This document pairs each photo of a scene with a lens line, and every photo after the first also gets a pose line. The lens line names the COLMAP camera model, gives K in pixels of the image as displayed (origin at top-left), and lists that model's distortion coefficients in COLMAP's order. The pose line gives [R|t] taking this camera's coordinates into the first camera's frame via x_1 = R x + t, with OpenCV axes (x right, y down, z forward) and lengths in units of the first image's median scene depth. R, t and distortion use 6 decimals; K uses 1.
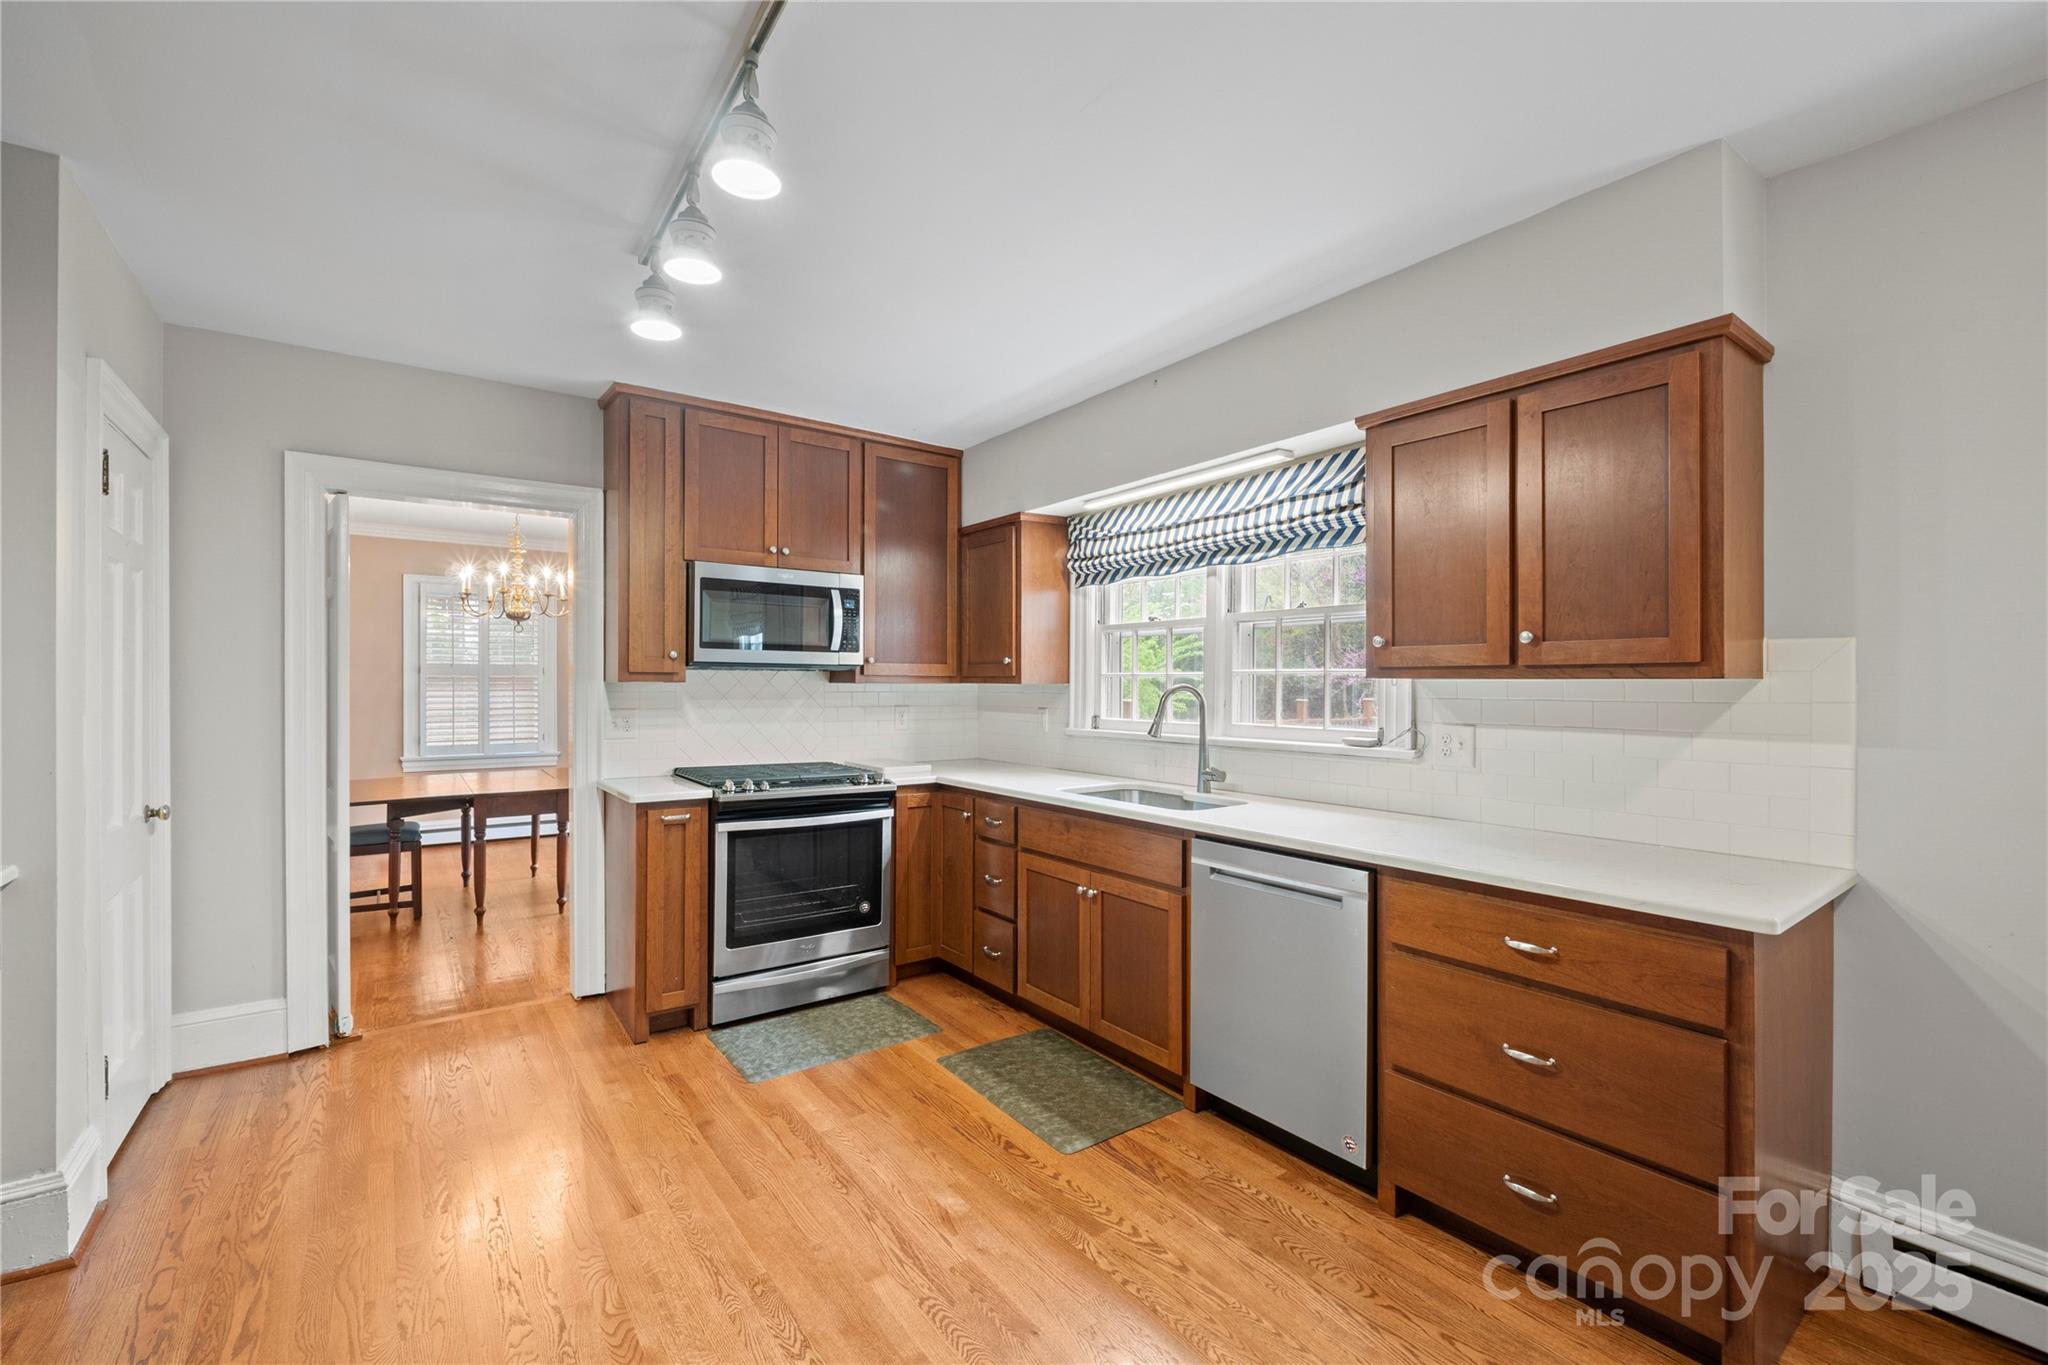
lens RADIAL K [[862.8, 0, 1017.1], [0, 862.8, 682.0], [0, 0, 1]] dist [-0.006865, -0.000789]
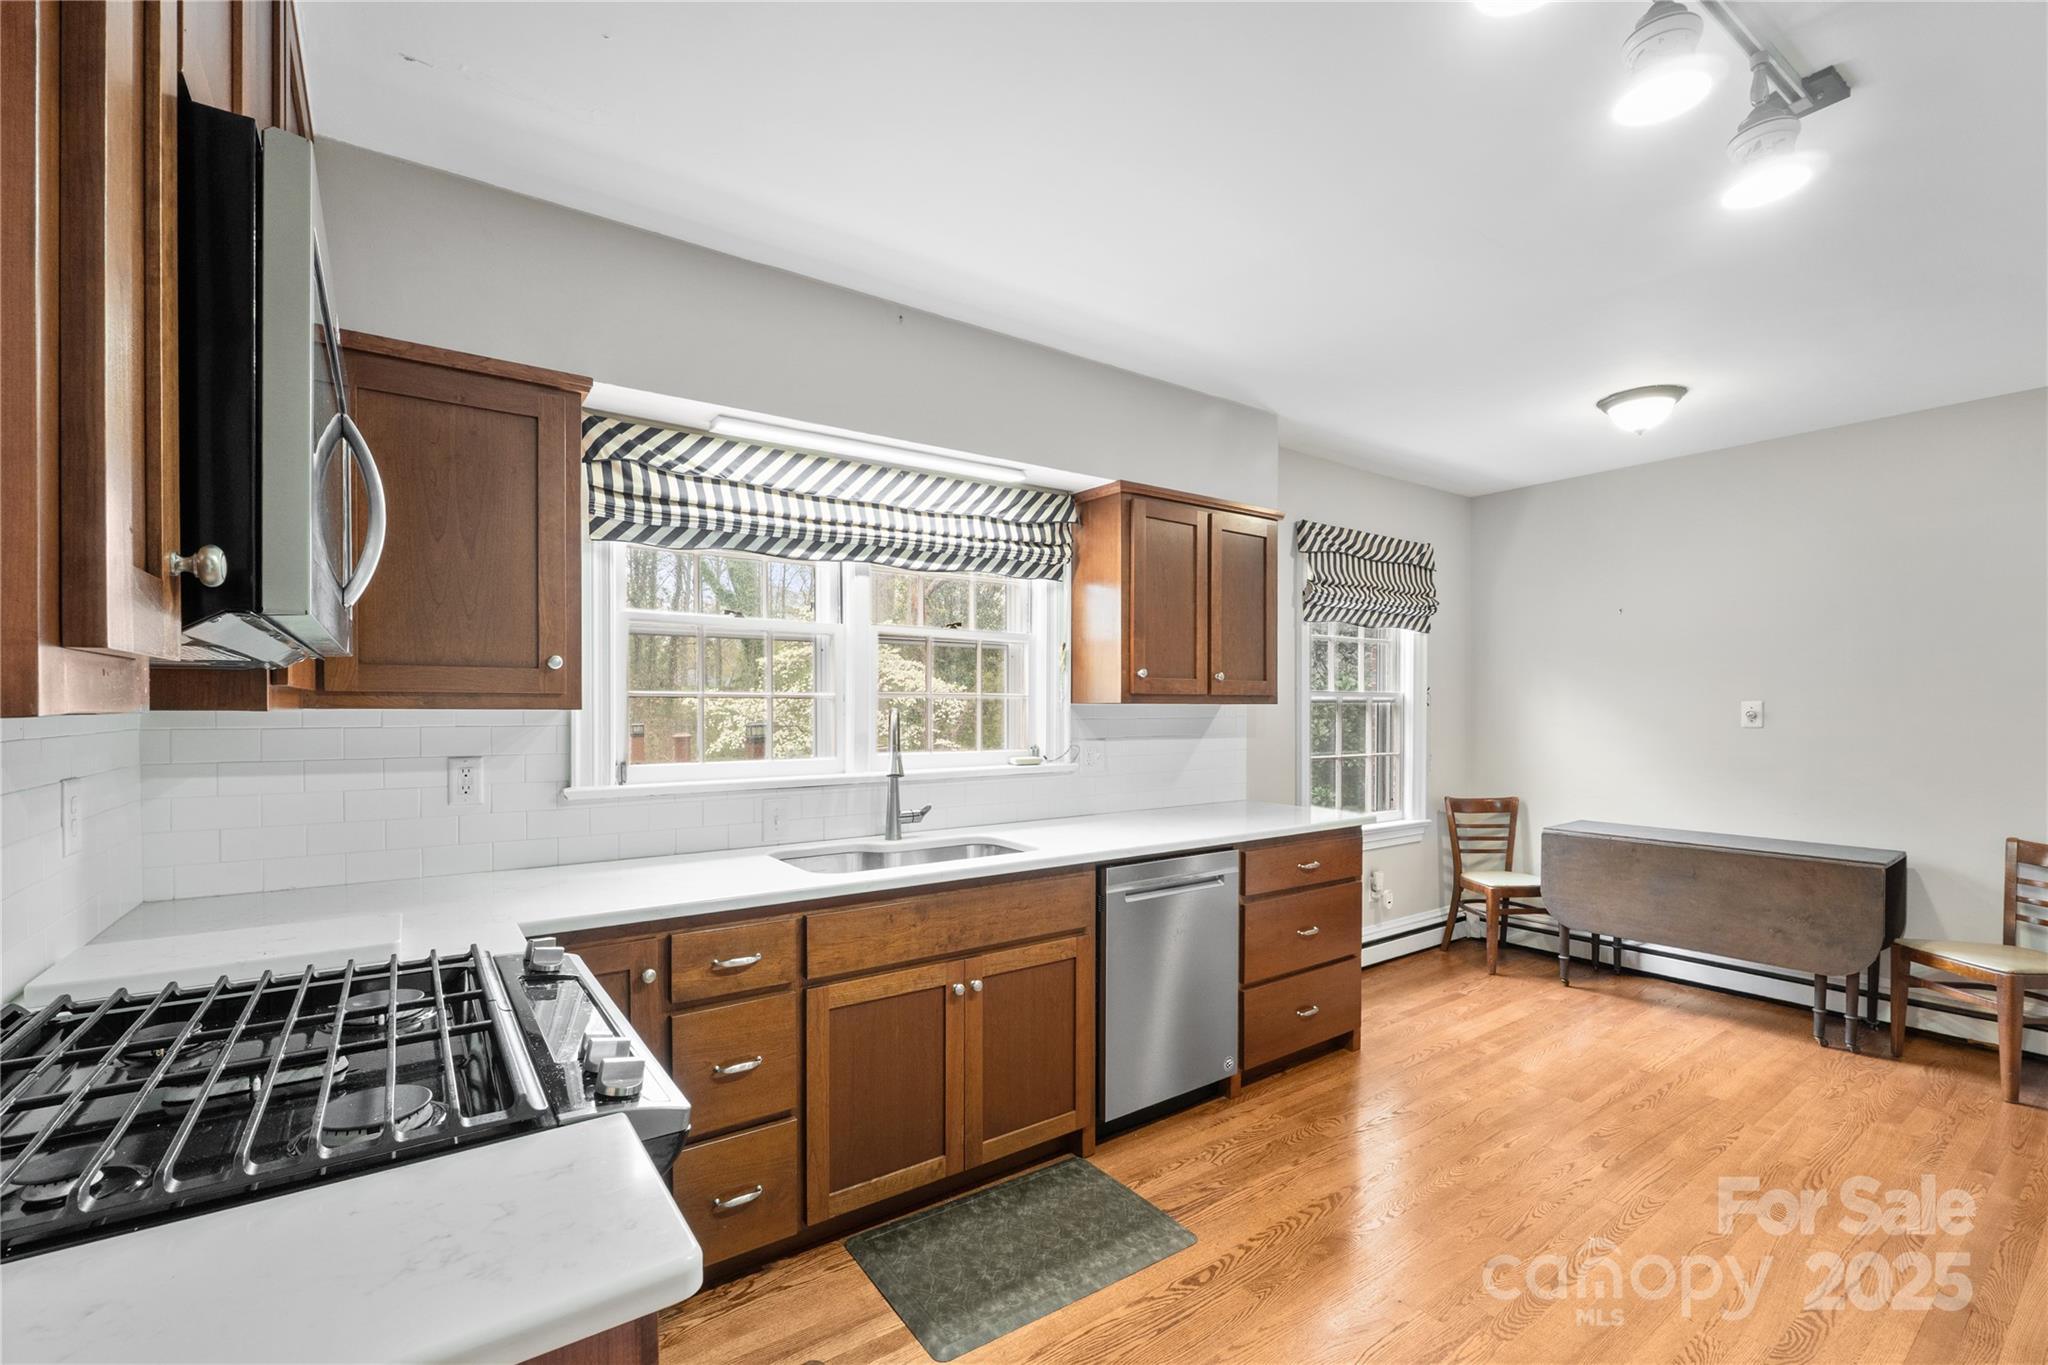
lens RADIAL K [[862.8, 0, 1044.4], [0, 862.8, 717.7], [0, 0, 1]] dist [-0.006865, -0.000789]
pose [[0.006252, -0.012064, 0.999908, -0.848337], [-0.000036, 0.999927, 0.012065, 0.001896], [-0.999980, -0.000112, 0.006251, 1.190694]]
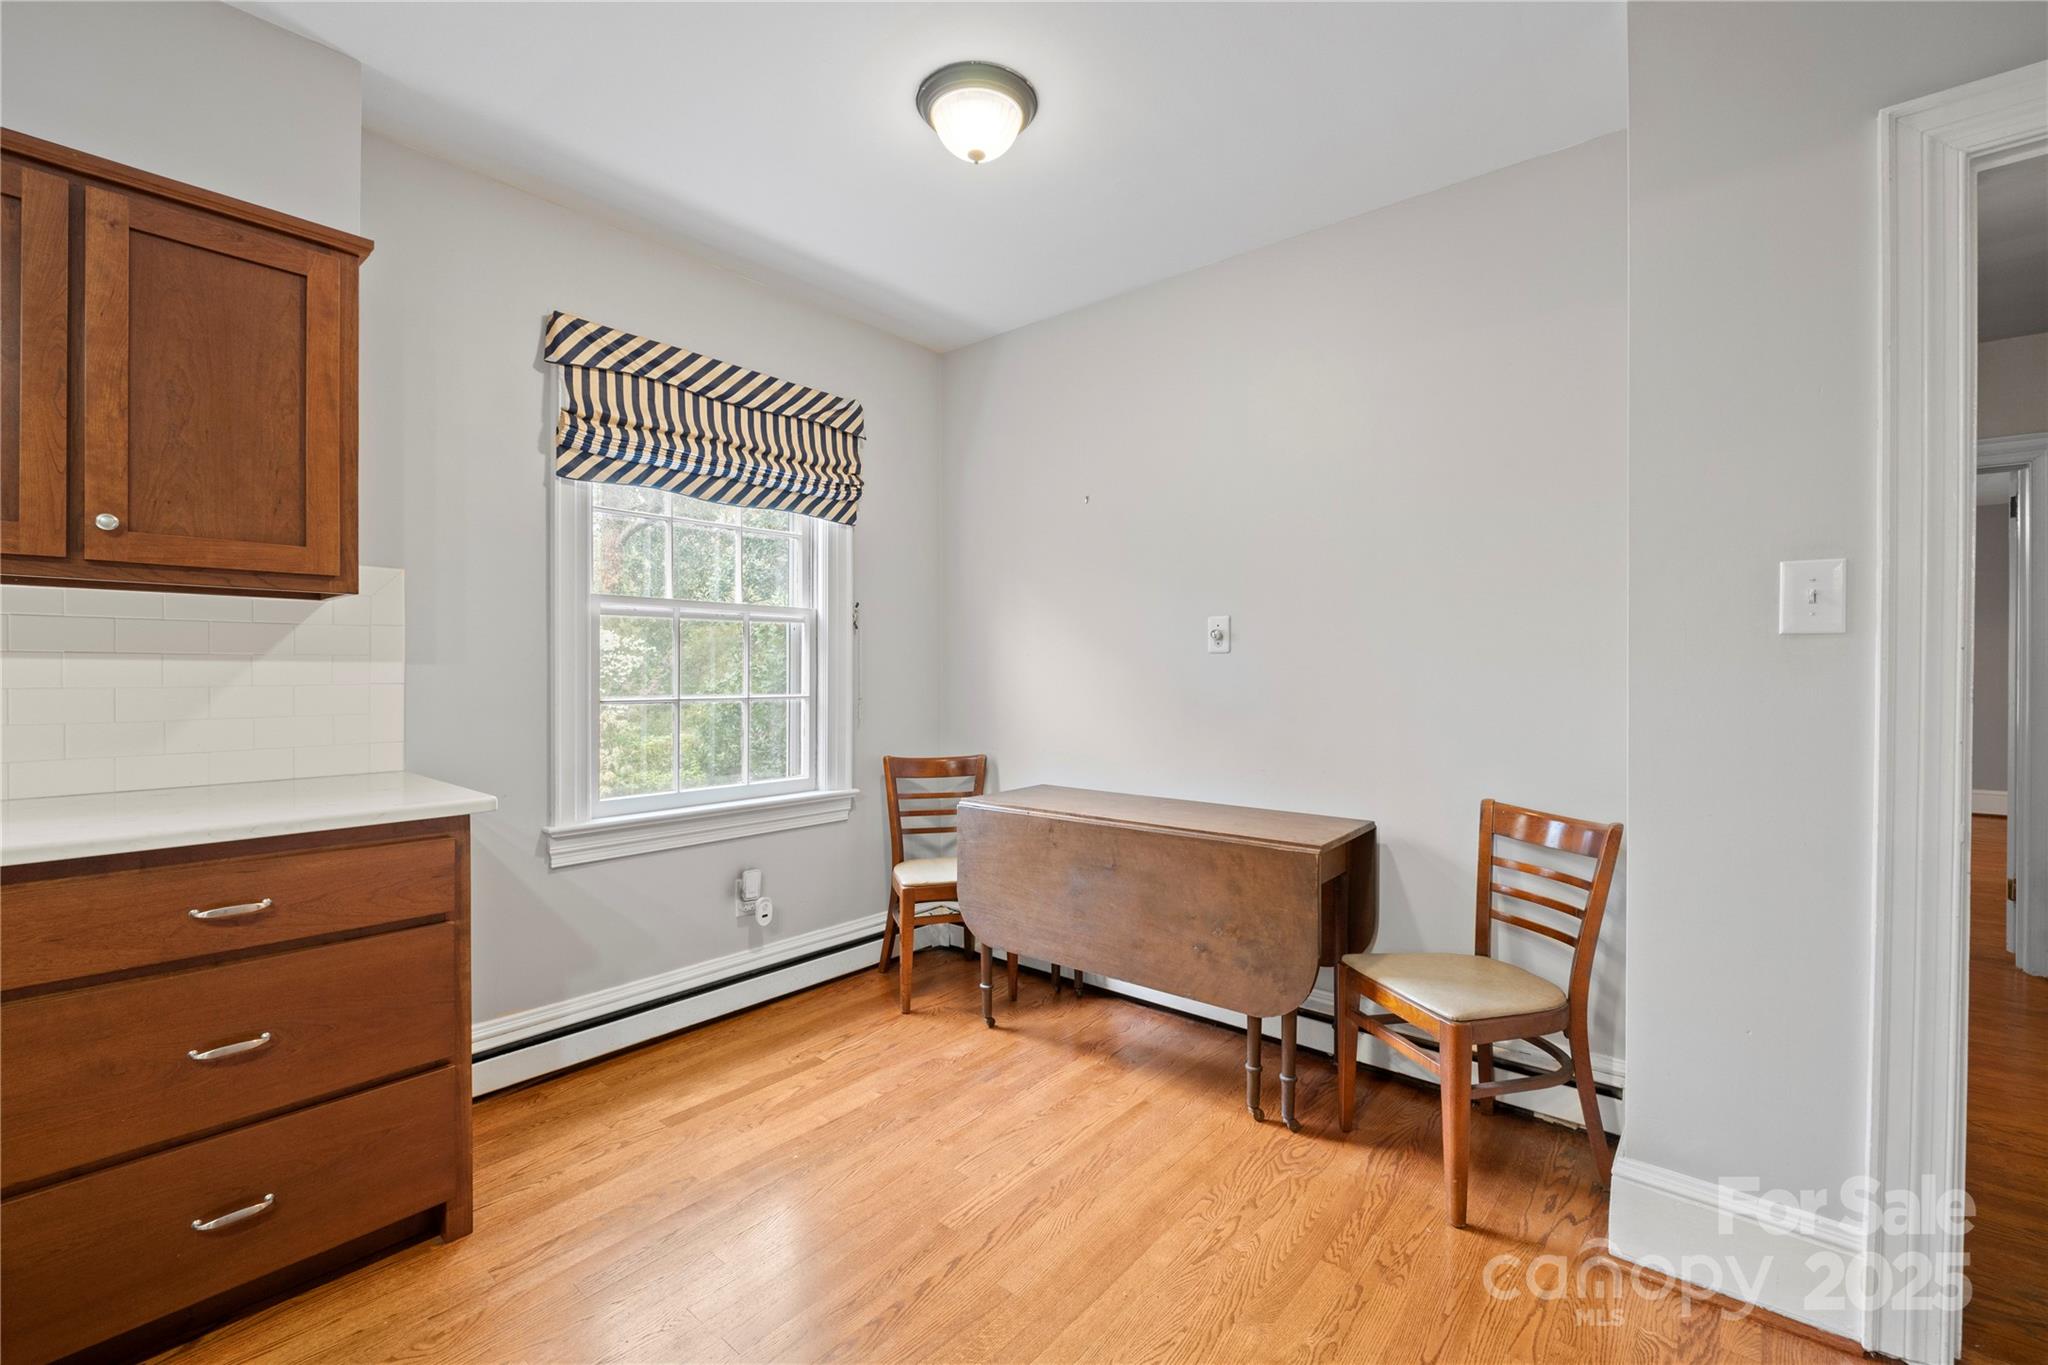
lens RADIAL K [[862.8, 0, 1022.1], [0, 862.8, 673.0], [0, 0, 1]] dist [-0.006865, -0.000789]
pose [[-0.240008, -0.004447, 0.970761, -0.280062], [-0.001858, 0.999990, 0.004121, 0.065966], [-0.970769, -0.000814, -0.240014, 0.380748]]
